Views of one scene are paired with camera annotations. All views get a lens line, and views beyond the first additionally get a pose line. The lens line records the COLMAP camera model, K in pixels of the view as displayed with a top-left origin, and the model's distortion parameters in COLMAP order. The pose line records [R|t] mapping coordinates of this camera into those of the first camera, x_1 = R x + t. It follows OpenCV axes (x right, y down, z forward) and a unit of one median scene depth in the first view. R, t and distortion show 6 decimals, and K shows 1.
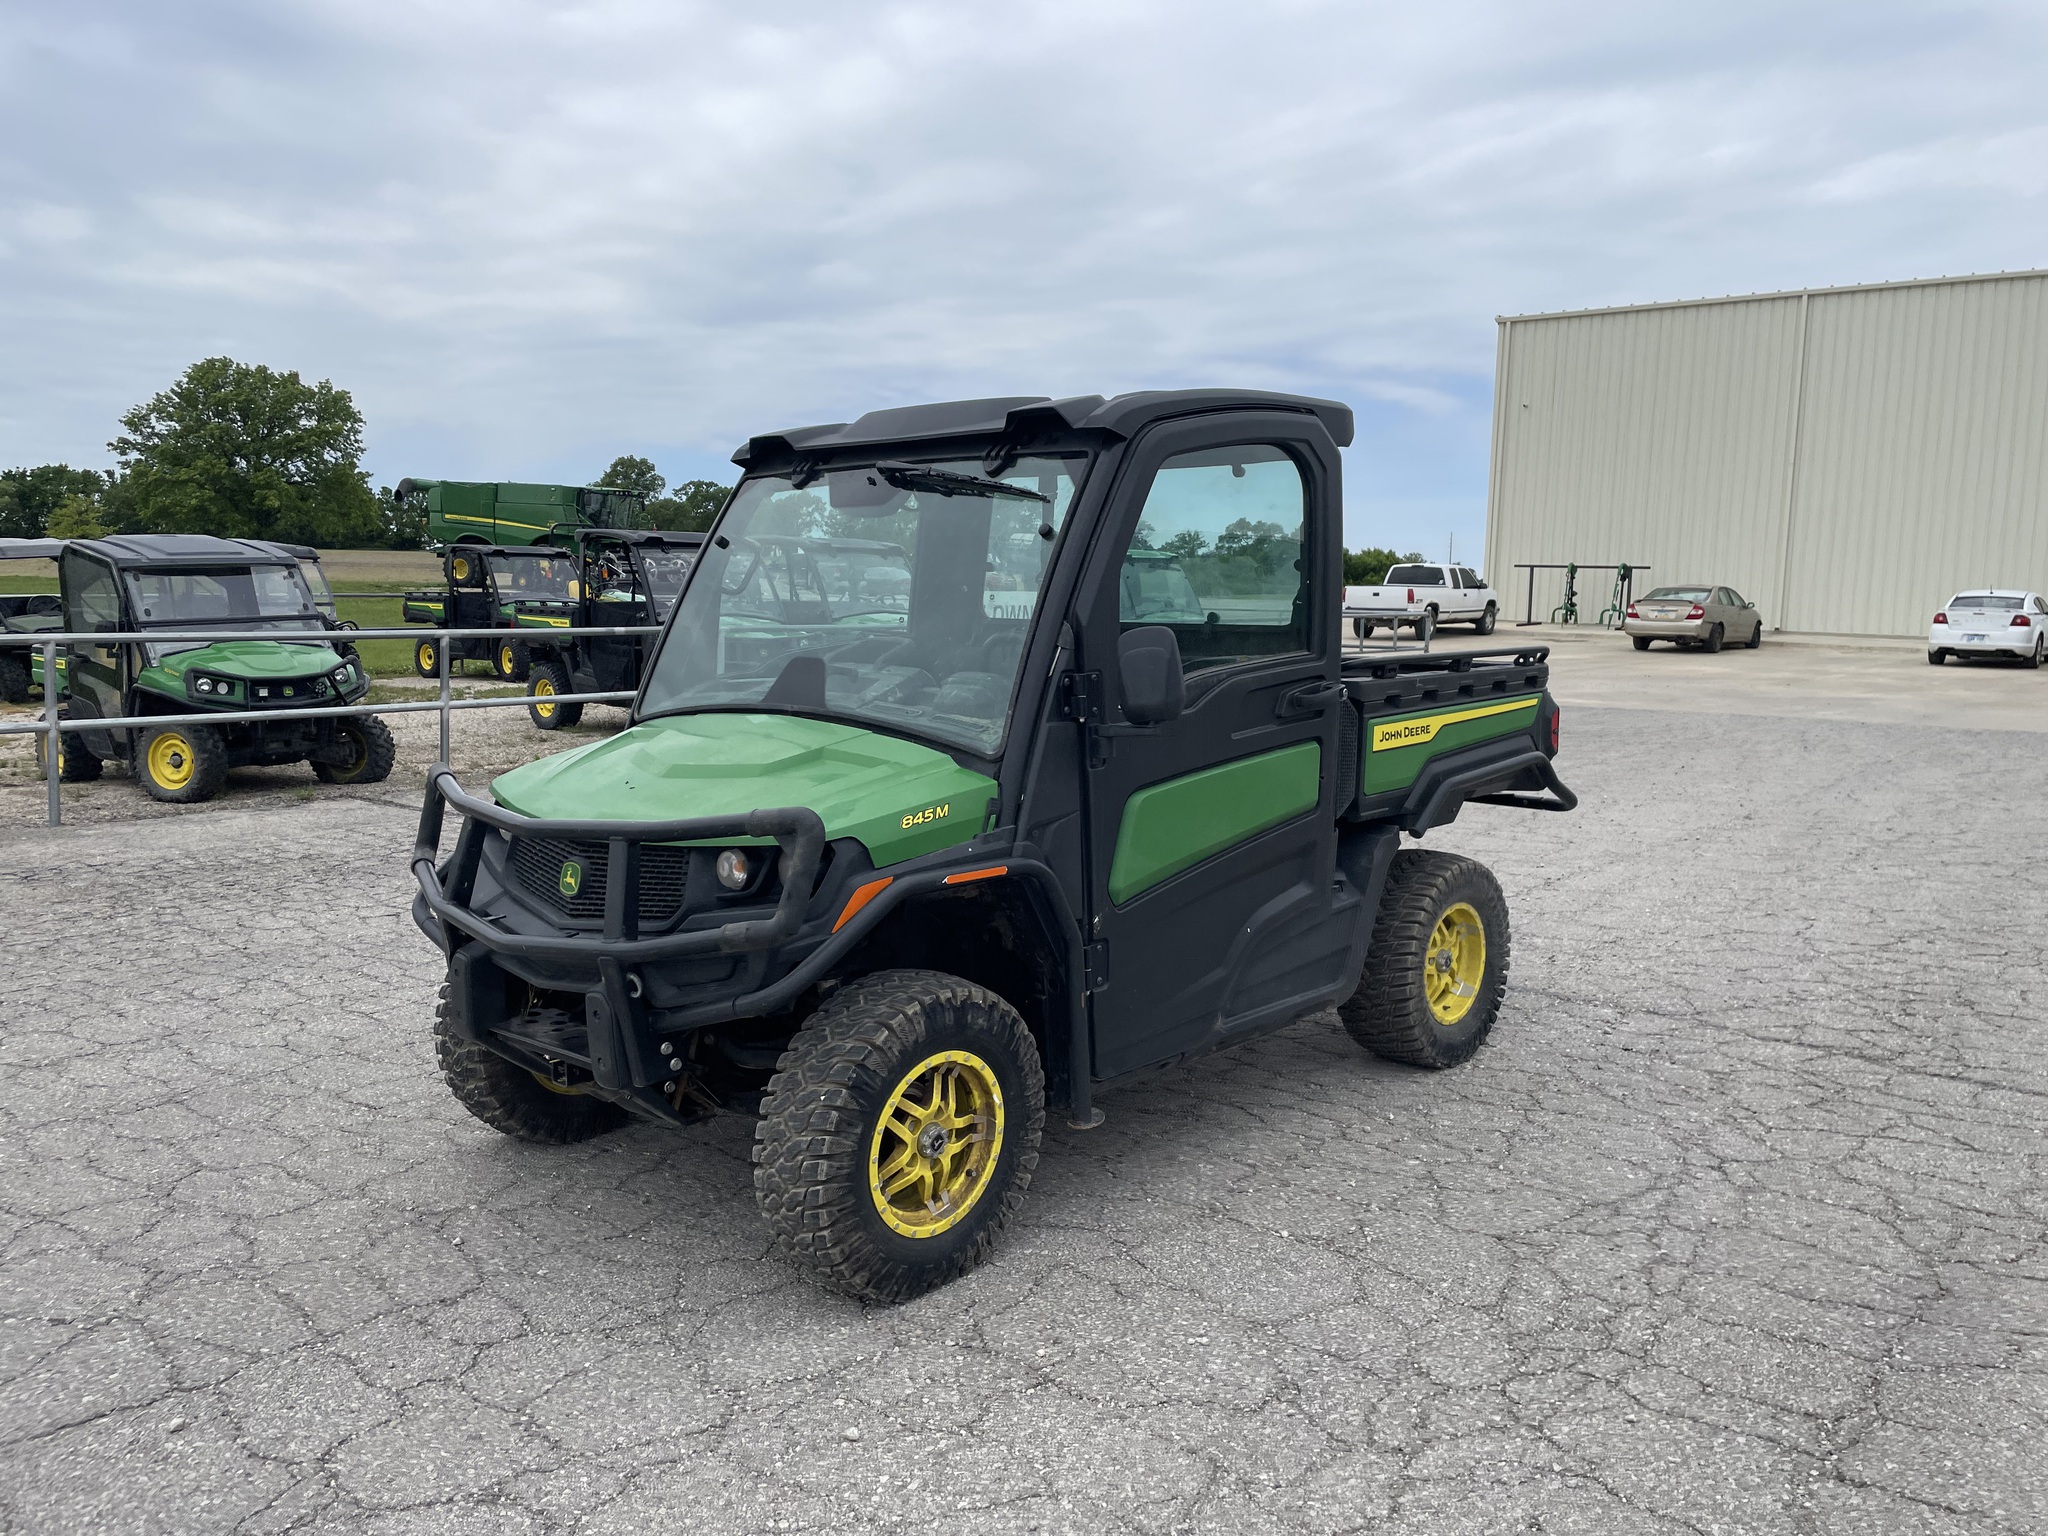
lens RADIAL K [[1536.9, 0, 1031.9], [0, 1536.9, 753.6], [0, 0, 1]] dist [0.078643, -0.098272]
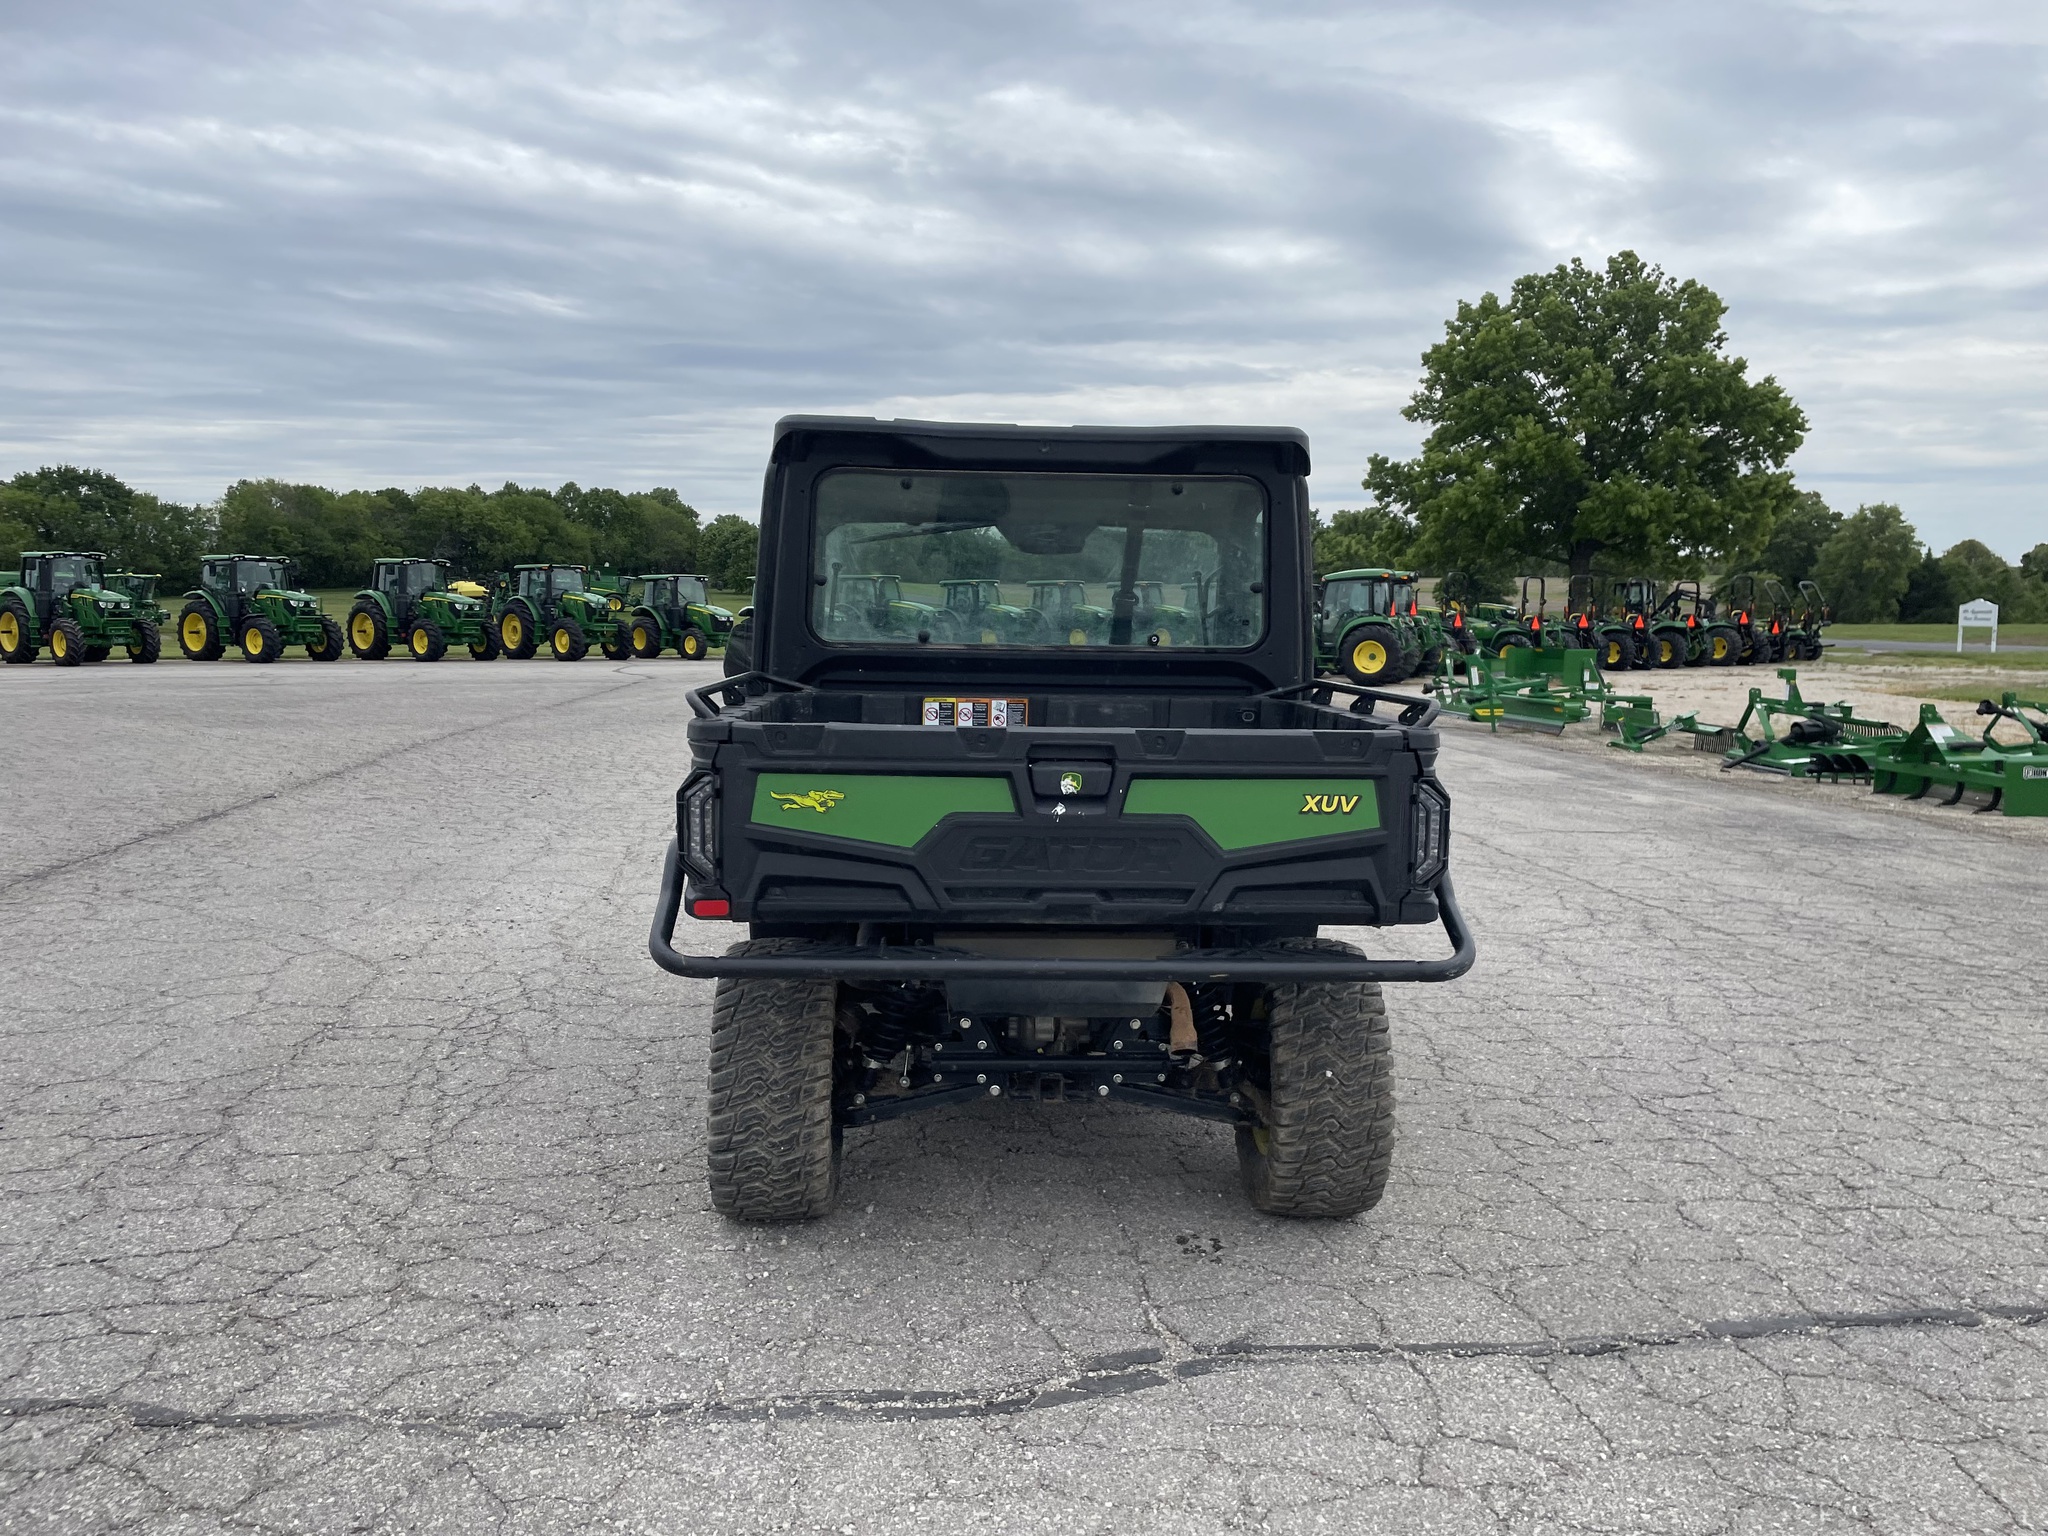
lens RADIAL K [[1536.9, 0, 1027.5], [0, 1536.9, 785.2], [0, 0, 1]] dist [0.078643, -0.098272]
pose [[-0.677388, 0.068695, -0.732412, 0.722507], [-0.100448, 0.977667, 0.184600, -0.166586], [0.728736, 0.198615, -0.655359, 1.558313]]
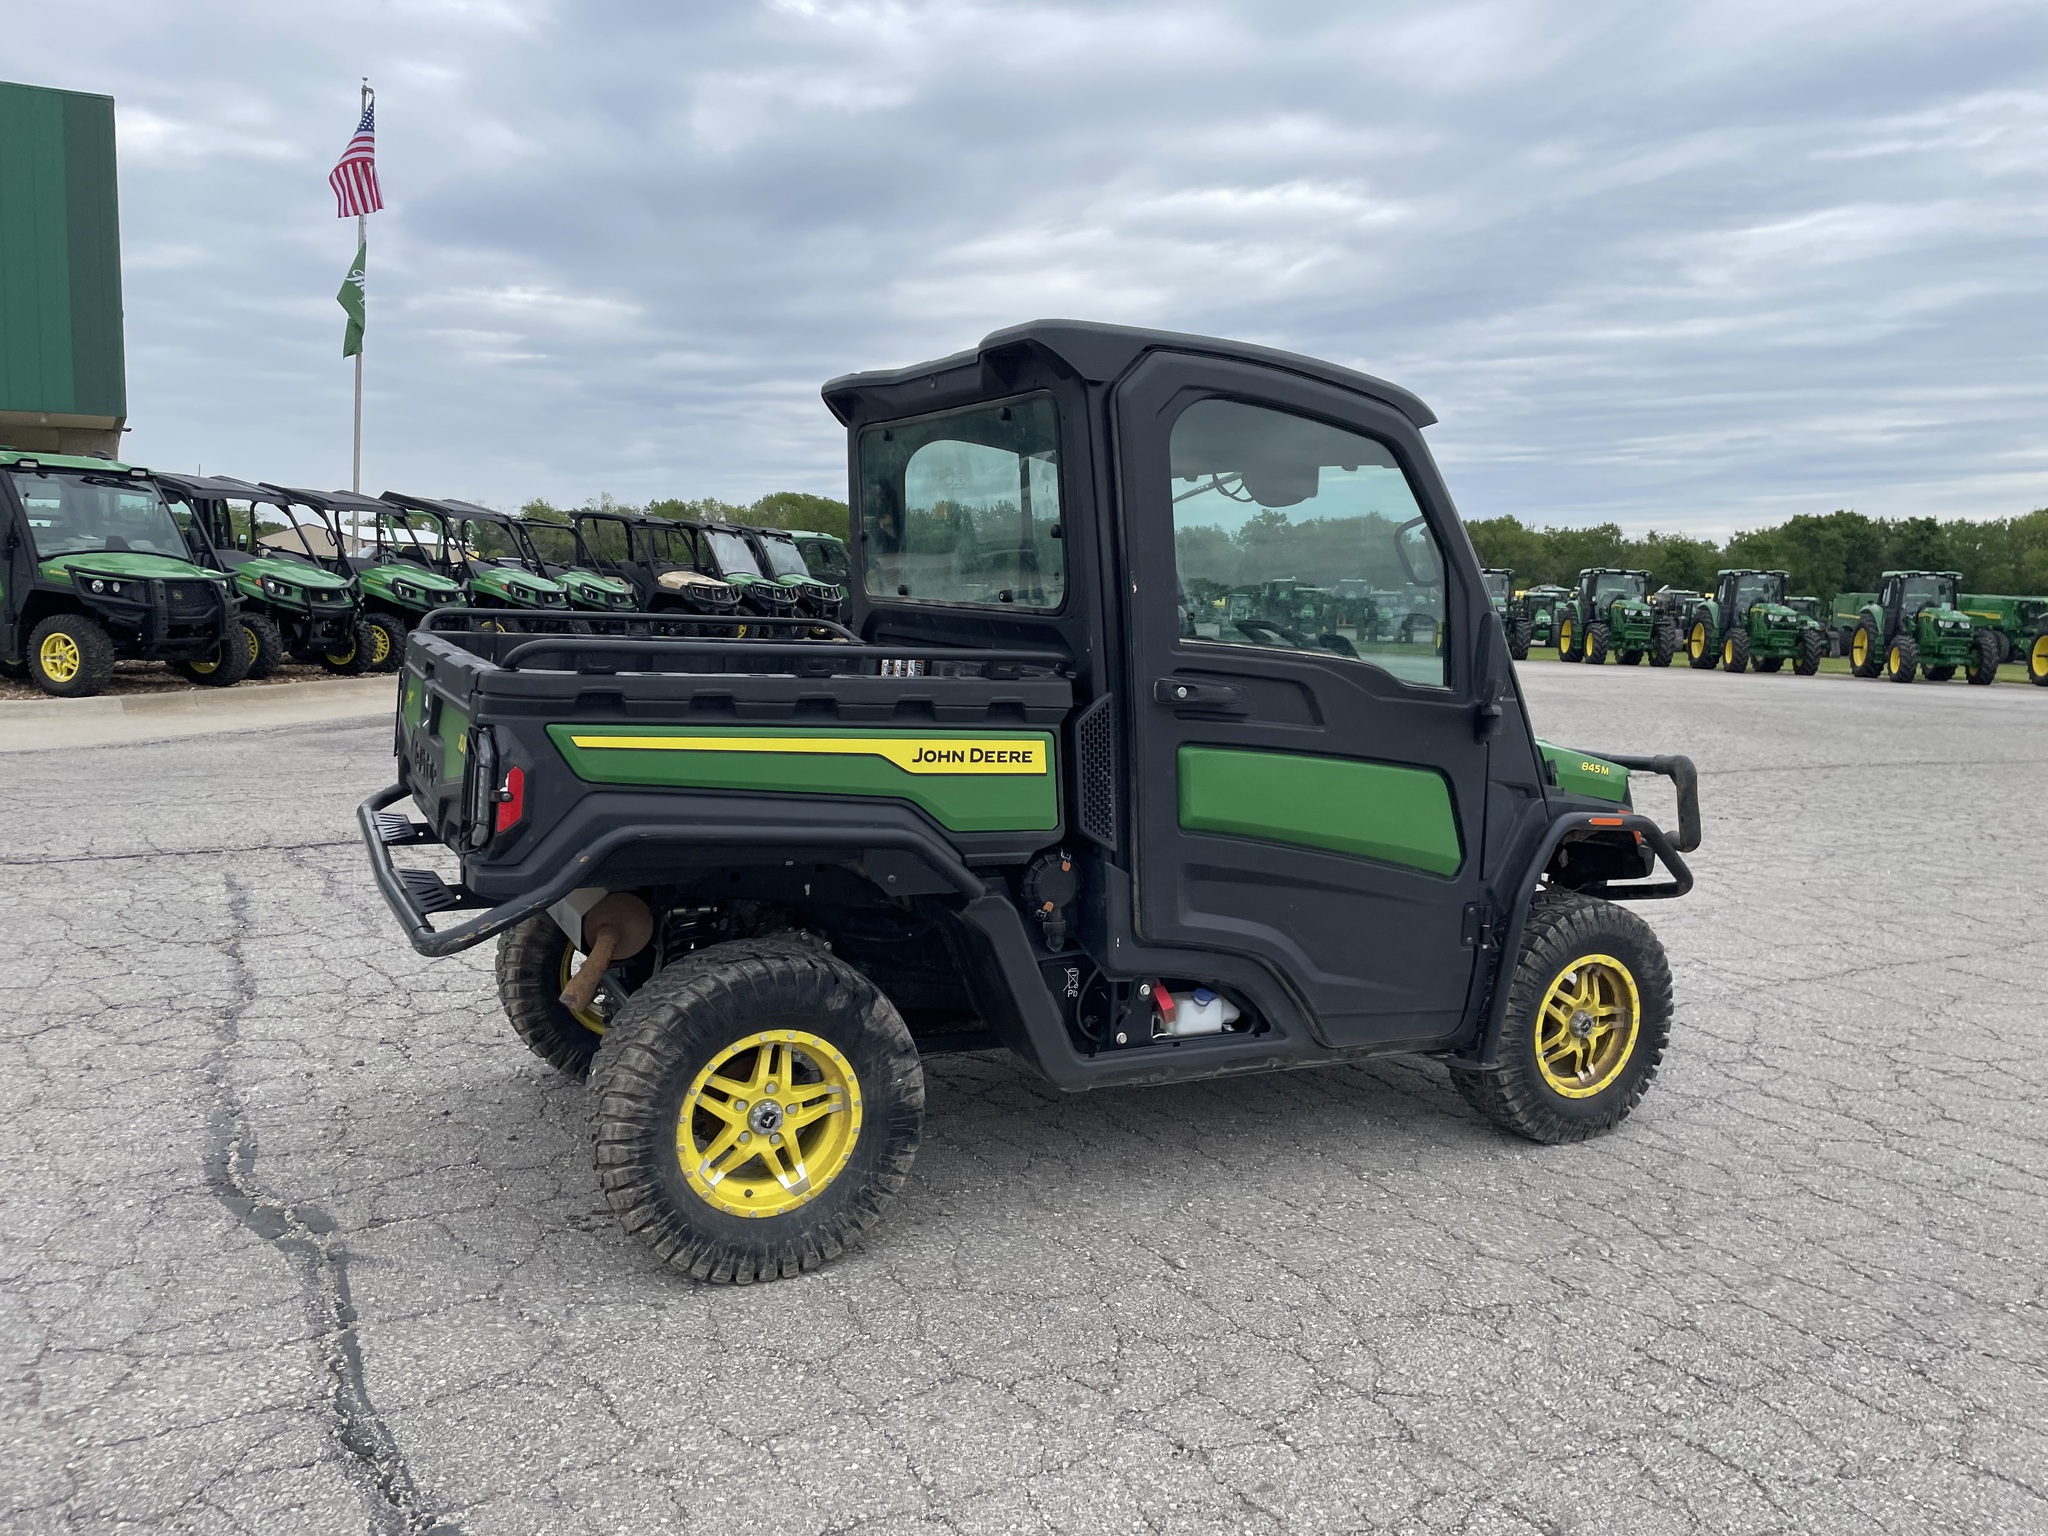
lens RADIAL K [[1536.9, 0, 1033.4], [0, 1536.9, 755.5], [0, 0, 1]] dist [0.078643, -0.098272]
pose [[-0.942956, -0.076072, 0.324110, -0.250267], [-0.004058, 0.976098, 0.217295, -0.178614], [-0.332893, 0.203584, -0.920726, 1.708869]]
